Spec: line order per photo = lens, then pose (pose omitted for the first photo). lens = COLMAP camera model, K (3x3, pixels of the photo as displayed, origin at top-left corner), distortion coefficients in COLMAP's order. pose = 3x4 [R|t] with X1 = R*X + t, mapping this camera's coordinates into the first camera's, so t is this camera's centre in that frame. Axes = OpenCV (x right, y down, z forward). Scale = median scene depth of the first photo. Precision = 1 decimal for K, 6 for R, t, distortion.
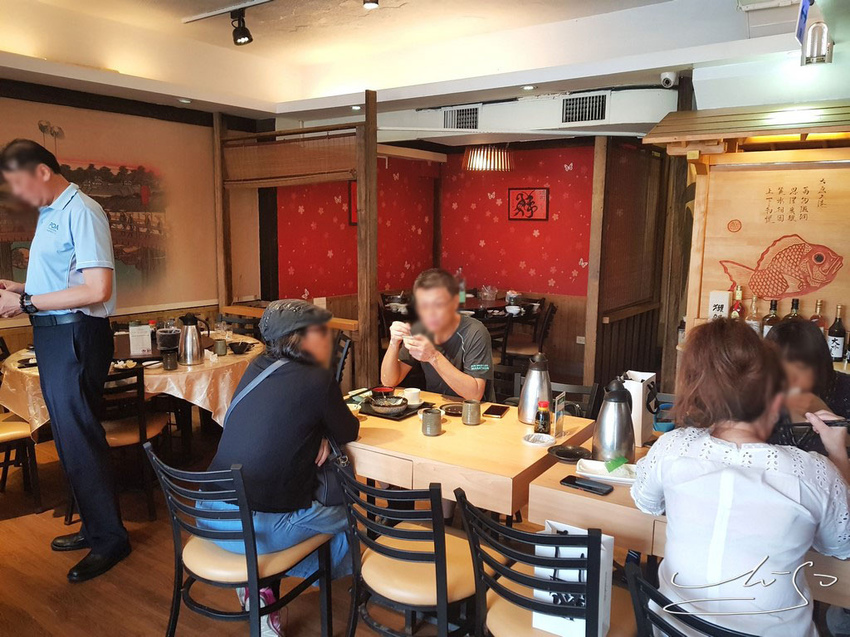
lens RADIAL K [[646.6, 0, 427.9], [0, 646.6, 317.3], [0, 0, 1]] dist [0.000479, 0.002572]
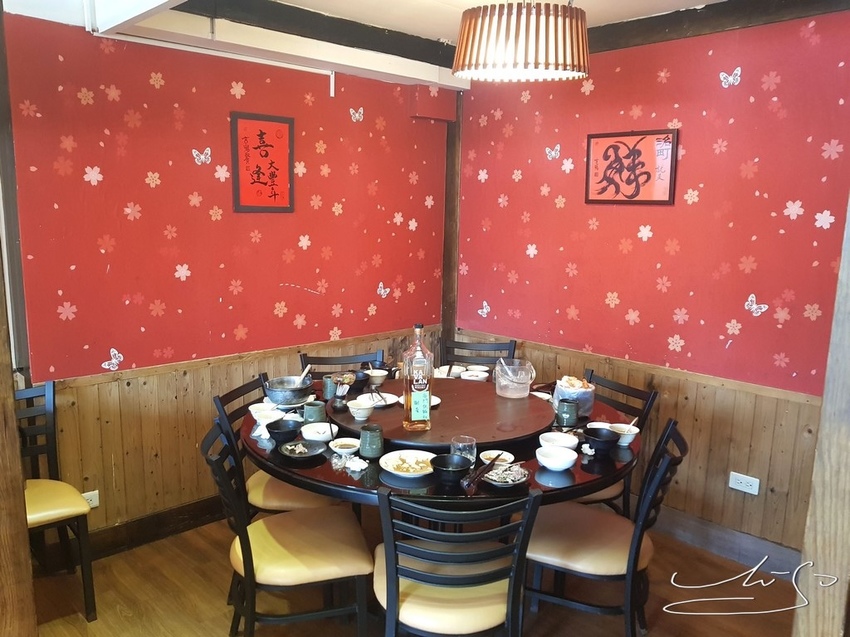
lens RADIAL K [[646.6, 0, 421.8], [0, 646.6, 319.7], [0, 0, 1]] dist [0.000479, 0.002572]
pose [[0.982221, 0.039185, -0.183594, 0.099047], [-0.035081, 0.999058, 0.025550, -0.074656], [0.184422, -0.018655, 0.982670, 0.521874]]
